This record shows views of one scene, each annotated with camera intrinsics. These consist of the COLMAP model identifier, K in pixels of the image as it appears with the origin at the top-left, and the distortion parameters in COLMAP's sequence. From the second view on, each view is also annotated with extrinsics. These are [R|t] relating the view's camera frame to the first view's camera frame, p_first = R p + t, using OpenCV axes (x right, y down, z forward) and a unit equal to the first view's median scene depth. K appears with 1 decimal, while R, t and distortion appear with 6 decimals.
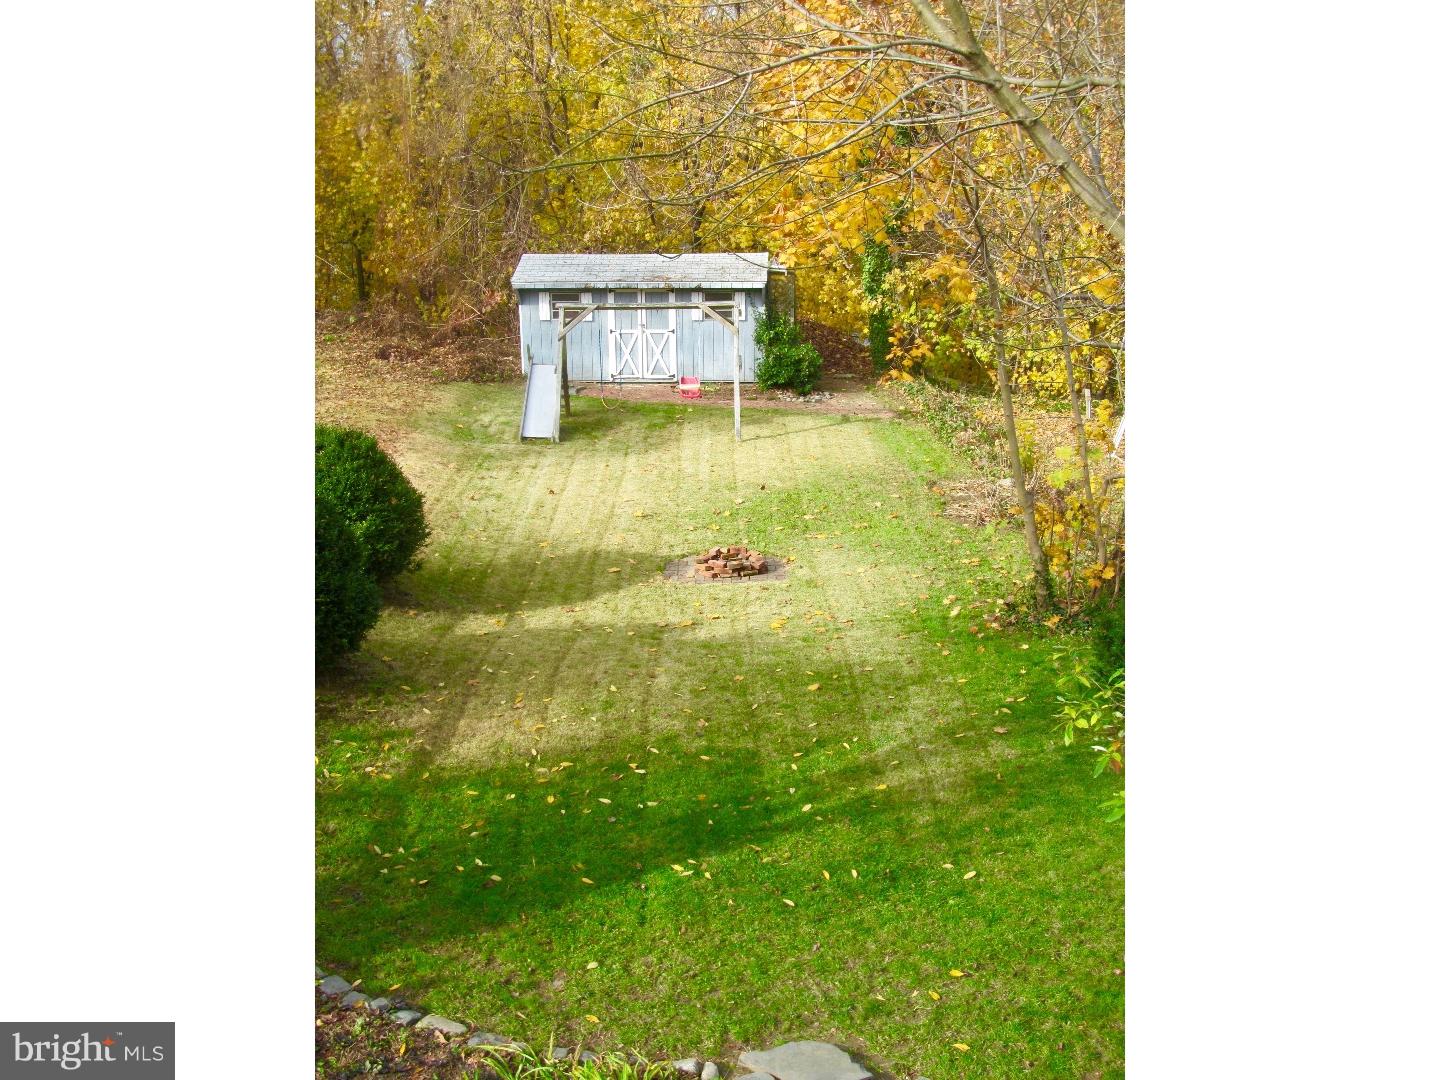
lens RADIAL K [[2055.4, 0, 668.5], [0, 2055.4, 520.5], [0, 0, 1]] dist [-0.306733, 0.000000]
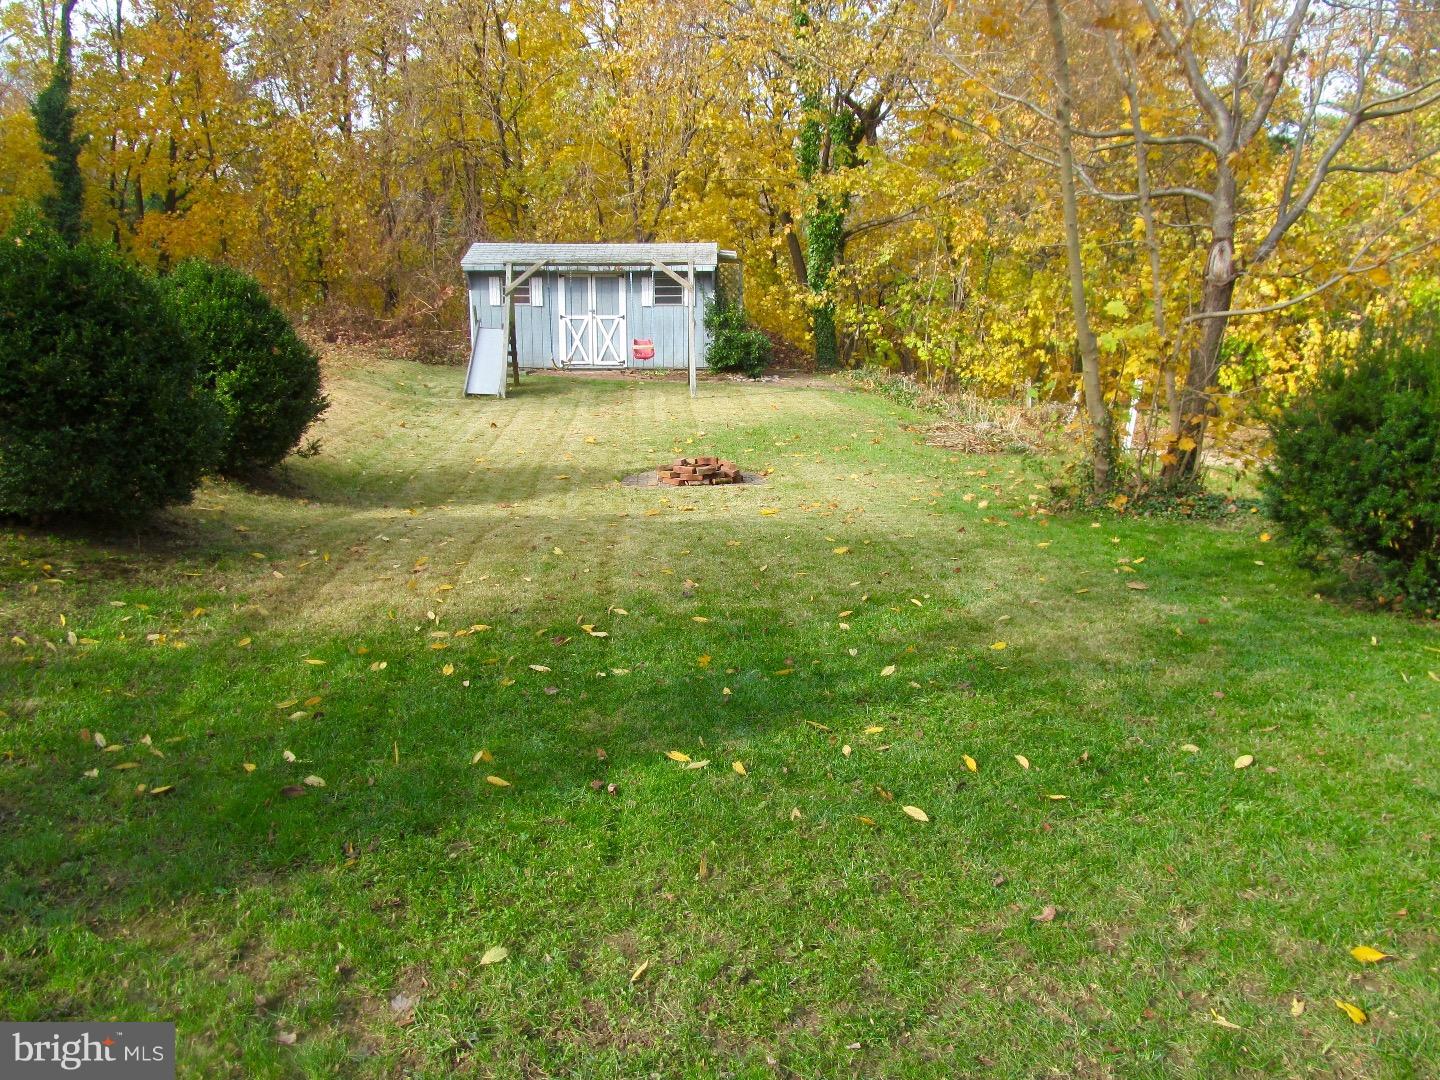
lens RADIAL K [[1423.2, 0, 719.3], [0, 1423.2, 540.7], [0, 0, 1]] dist [-0.074577, 0.000000]
pose [[0.996812, -0.001474, 0.079775, -0.011429], [0.007373, 0.997253, -0.073706, 0.121446], [-0.079447, 0.074059, 0.994084, 0.544881]]
